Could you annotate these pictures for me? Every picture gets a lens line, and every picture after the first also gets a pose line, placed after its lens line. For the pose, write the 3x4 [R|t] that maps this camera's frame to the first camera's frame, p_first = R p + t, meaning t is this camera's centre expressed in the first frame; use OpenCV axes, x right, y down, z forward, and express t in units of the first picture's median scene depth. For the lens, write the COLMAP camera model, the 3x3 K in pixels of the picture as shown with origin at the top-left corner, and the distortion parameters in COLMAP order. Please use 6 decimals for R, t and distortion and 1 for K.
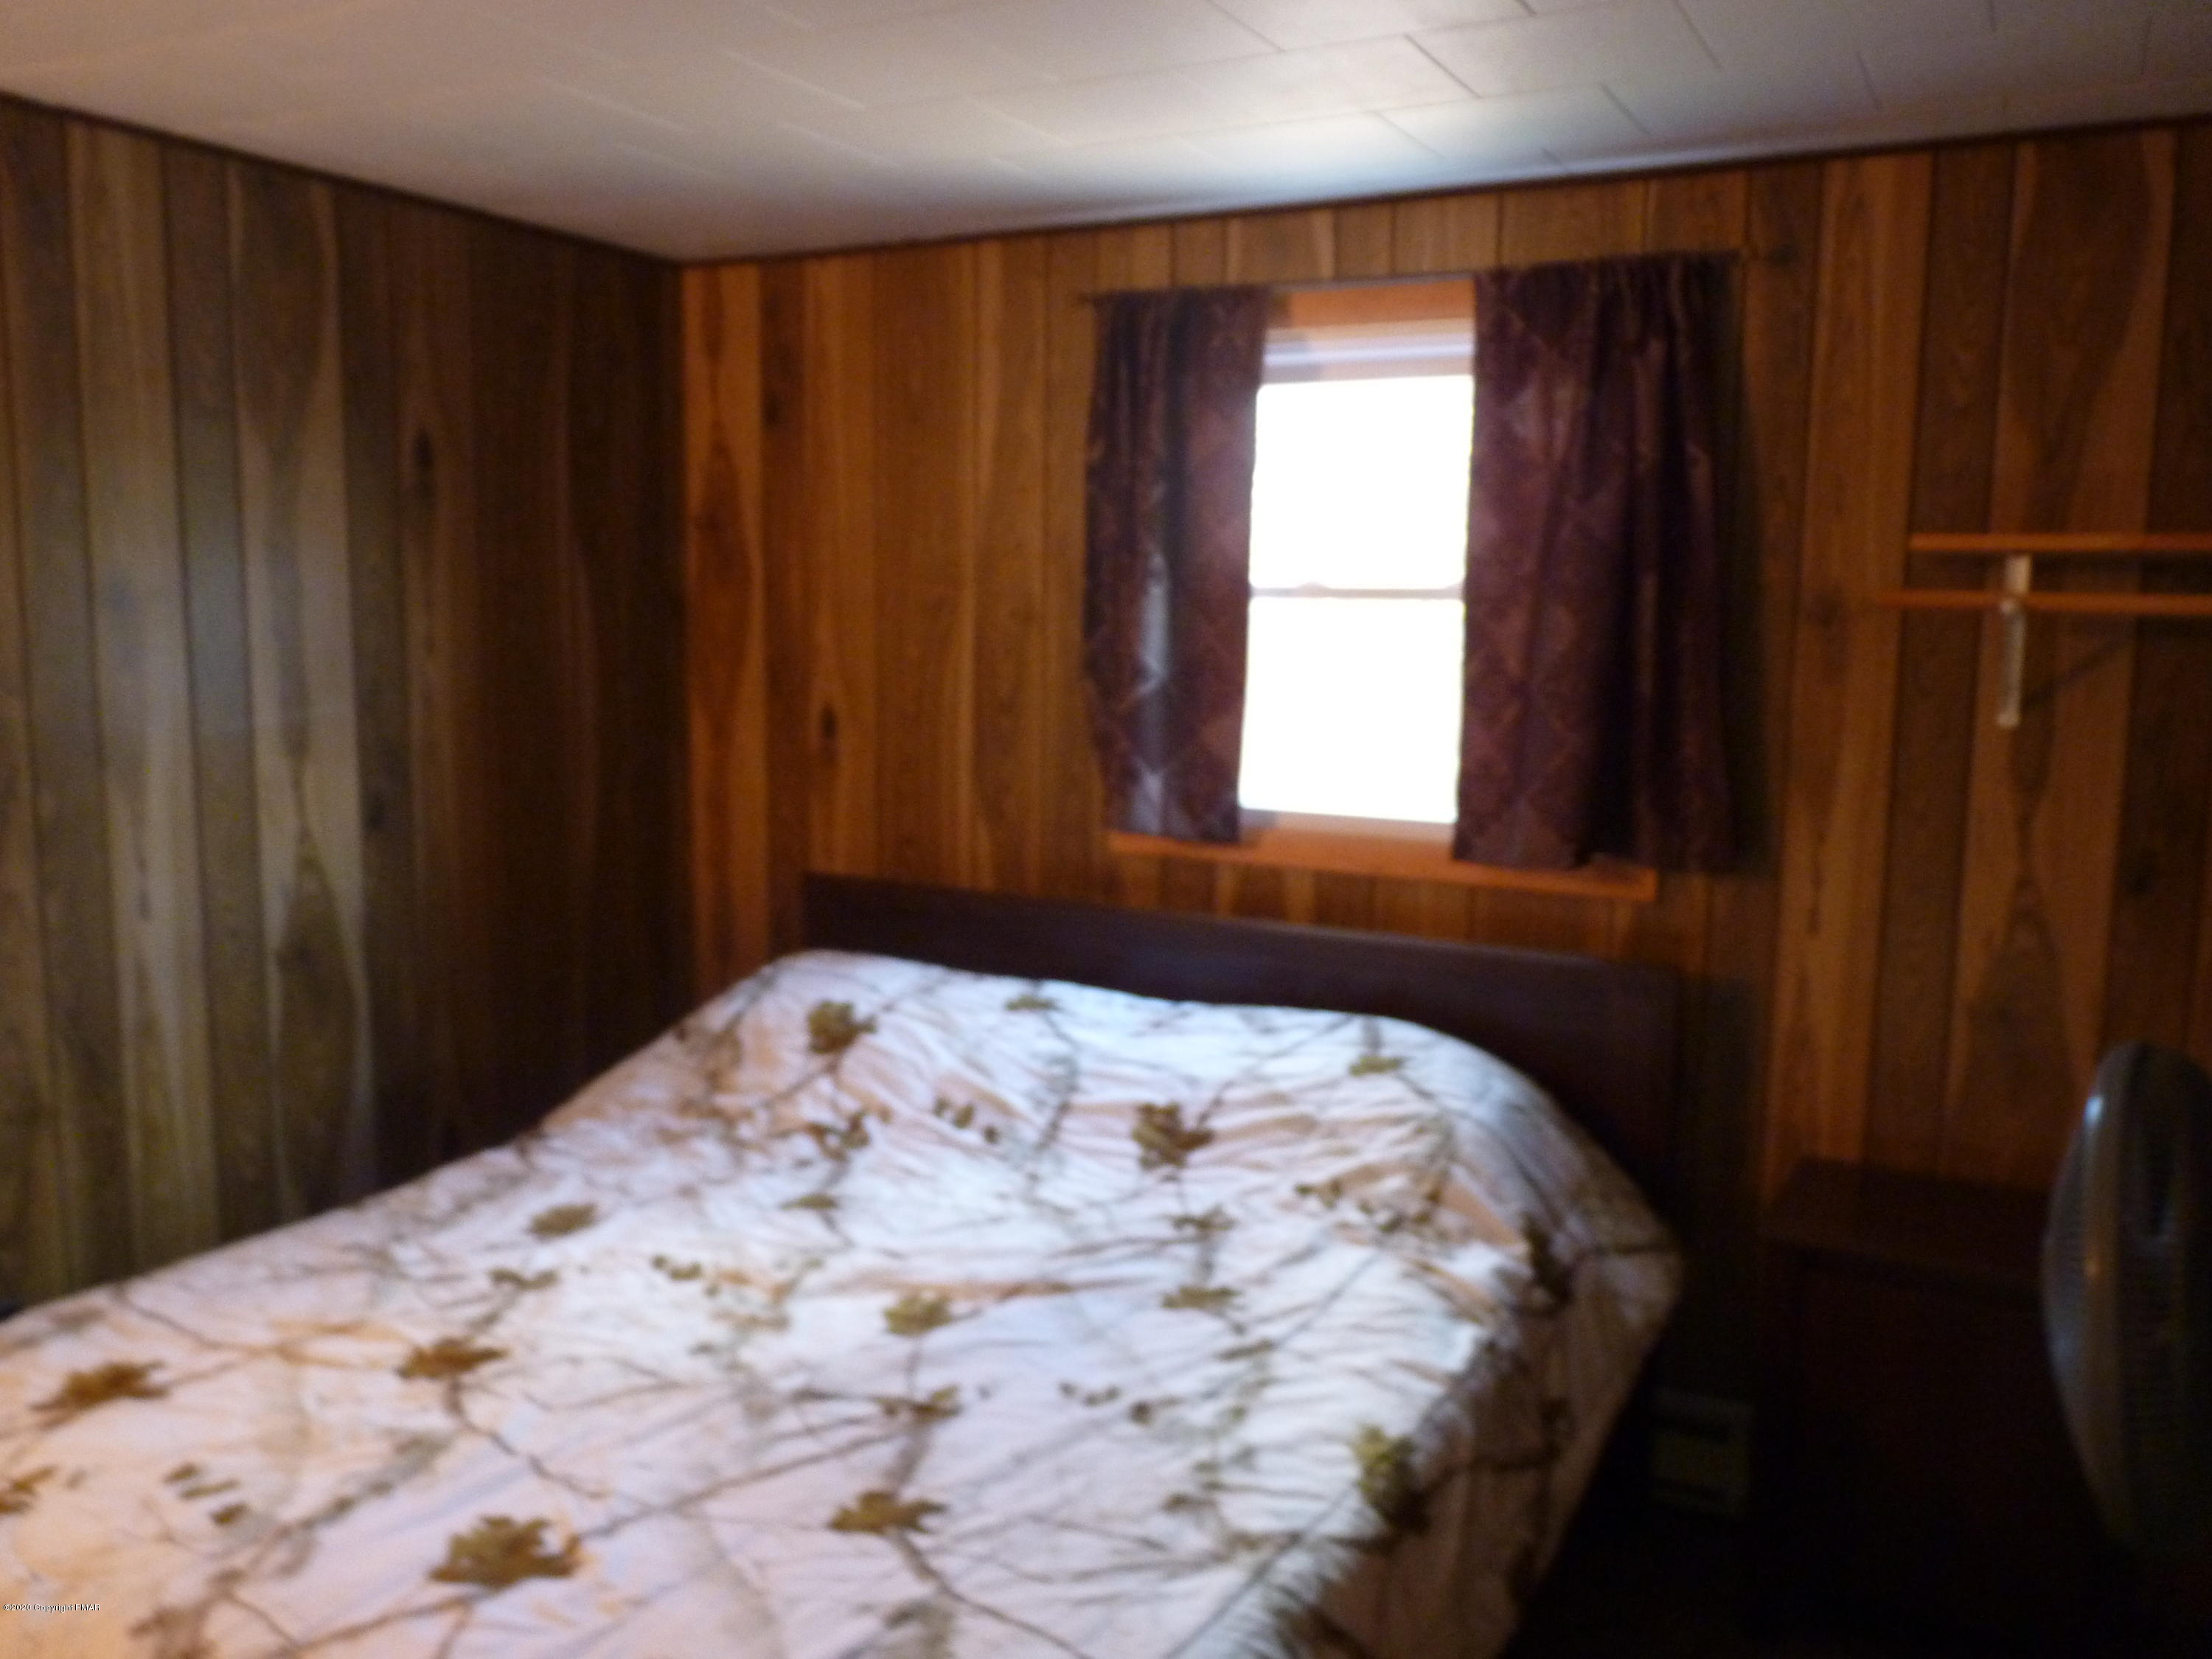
lens RADIAL K [[1771.6, 0, 1108.5], [0, 1771.6, 829.4], [0, 0, 1]] dist [-0.013889, -0.007453]
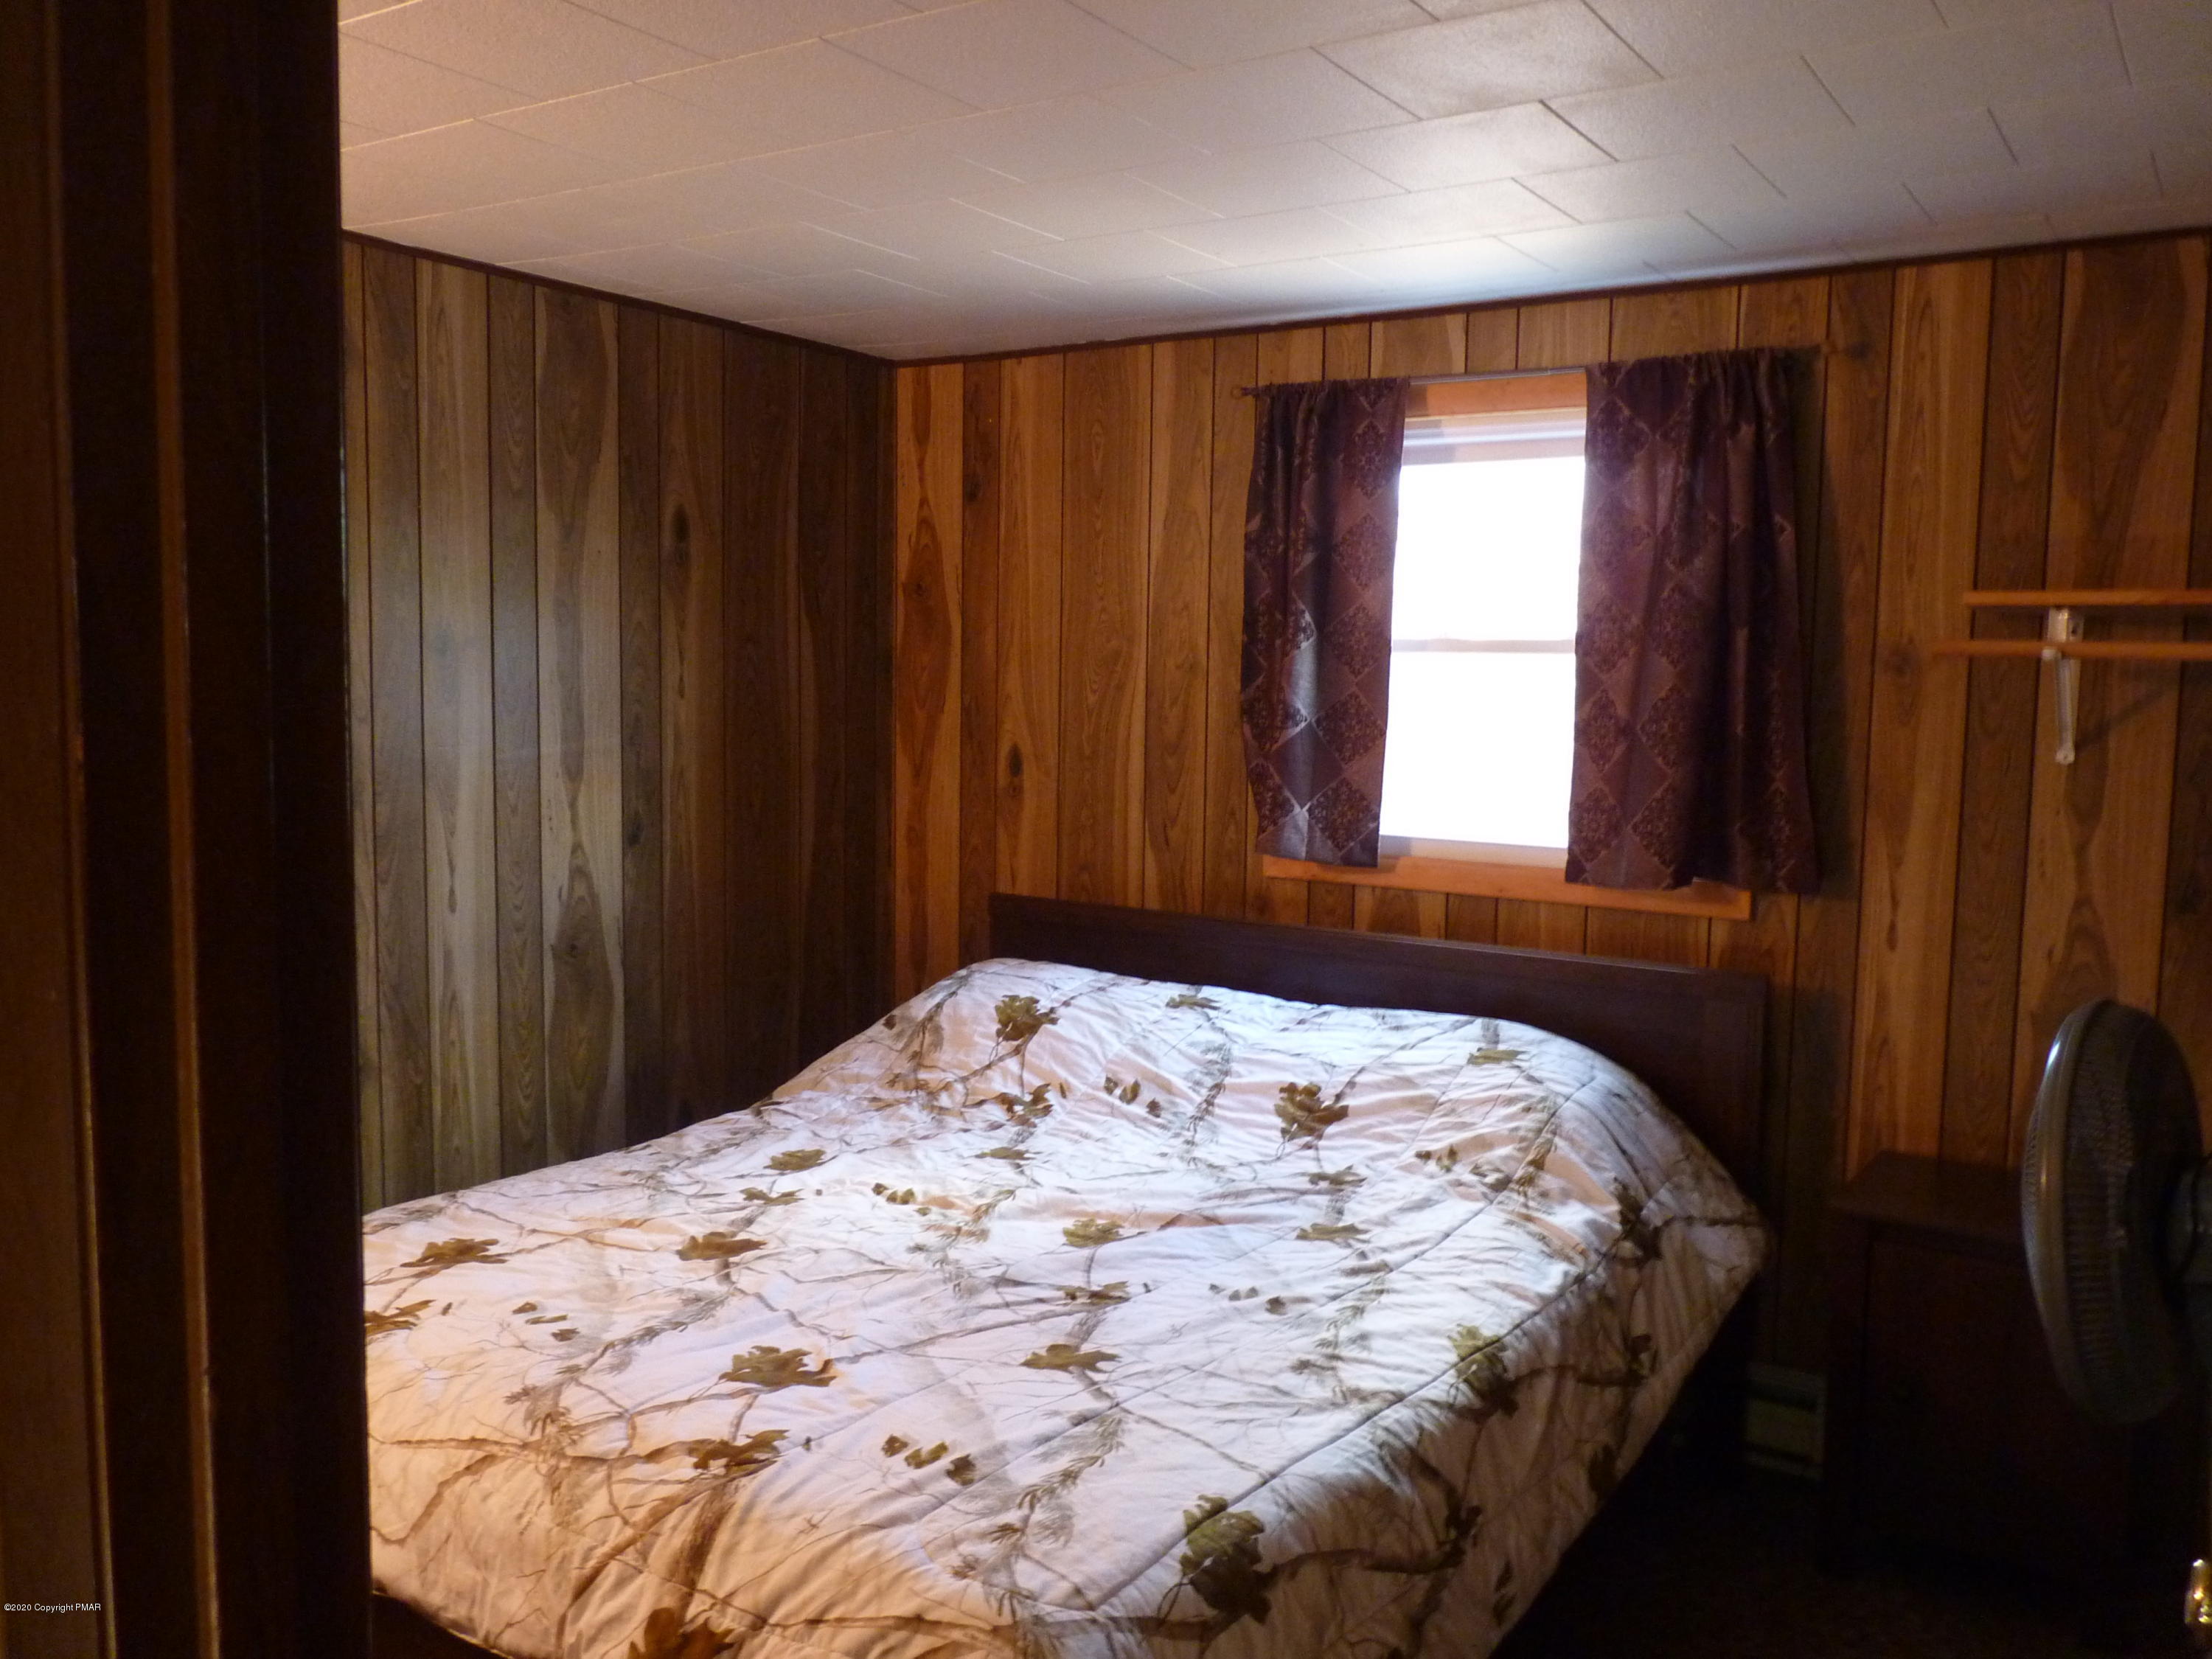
lens RADIAL K [[1771.6, 0, 1108.5], [0, 1771.6, 829.4], [0, 0, 1]] dist [-0.013889, -0.007453]
pose [[0.995655, 0.012098, -0.092334, 0.008445], [-0.015934, 0.999035, -0.040917, 0.038323], [0.091750, 0.042211, 0.994887, -0.163438]]
